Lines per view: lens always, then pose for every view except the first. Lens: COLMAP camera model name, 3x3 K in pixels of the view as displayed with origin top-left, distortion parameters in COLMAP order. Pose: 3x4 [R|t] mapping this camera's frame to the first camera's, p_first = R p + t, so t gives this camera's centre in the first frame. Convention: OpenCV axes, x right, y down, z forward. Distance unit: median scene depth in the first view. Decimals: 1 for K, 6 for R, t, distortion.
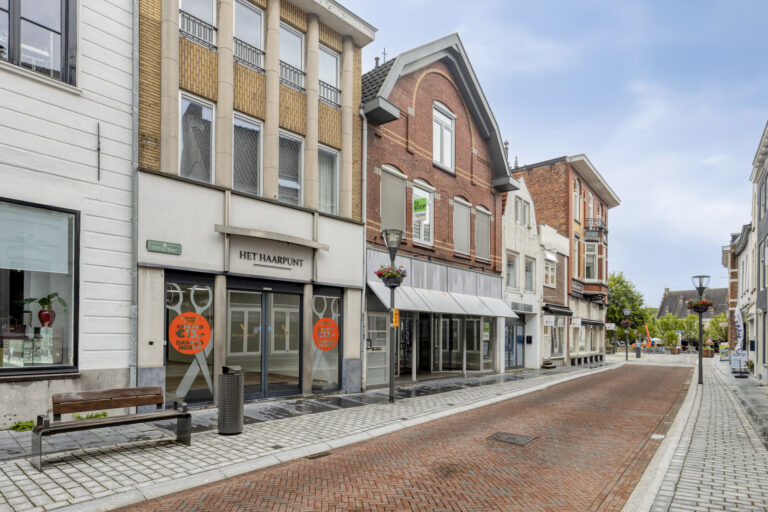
lens RADIAL K [[425.0, 0, 397.2], [0, 425.0, 326.7], [0, 0, 1]] dist [0.005402, 0.005425]
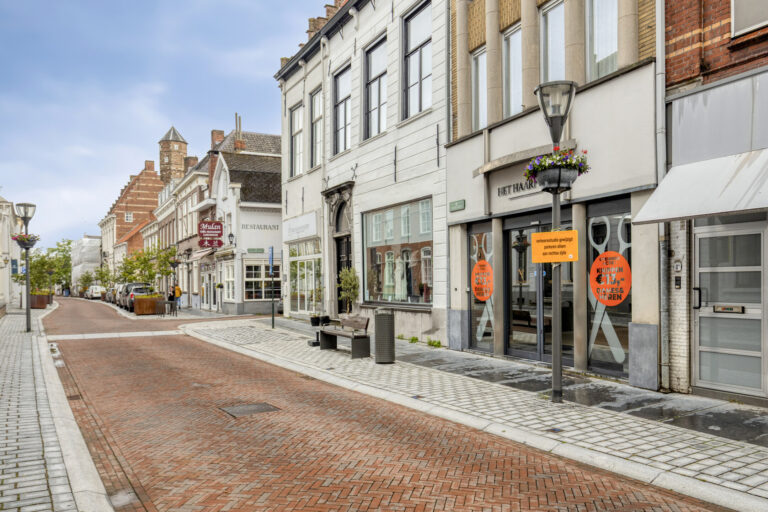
lens RADIAL K [[612.7, 0, 385.7], [0, 612.7, 294.0], [0, 0, 1]] dist [0.001355, 0.000797]
pose [[-0.372540, 0.004531, -0.928005, 0.980556], [0.014172, 0.999899, -0.000807, 0.045986], [0.927908, -0.013453, -0.372566, 1.333259]]
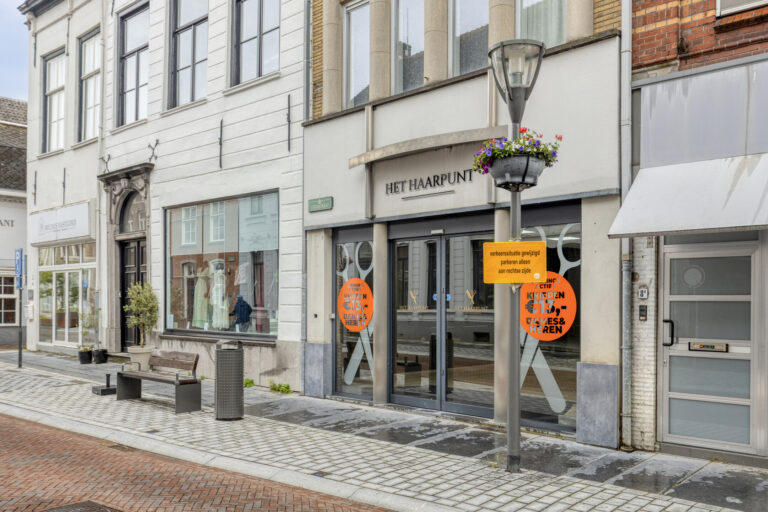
lens RADIAL K [[719.5, 0, 386.3], [0, 719.5, 312.1], [0, 0, 1]] dist [0.004985, 0.000000]
pose [[-0.038520, -0.008524, -0.999221, 0.833199], [0.000114, 0.999964, -0.008535, 0.040106], [0.999258, -0.000442, -0.038518, 1.106127]]
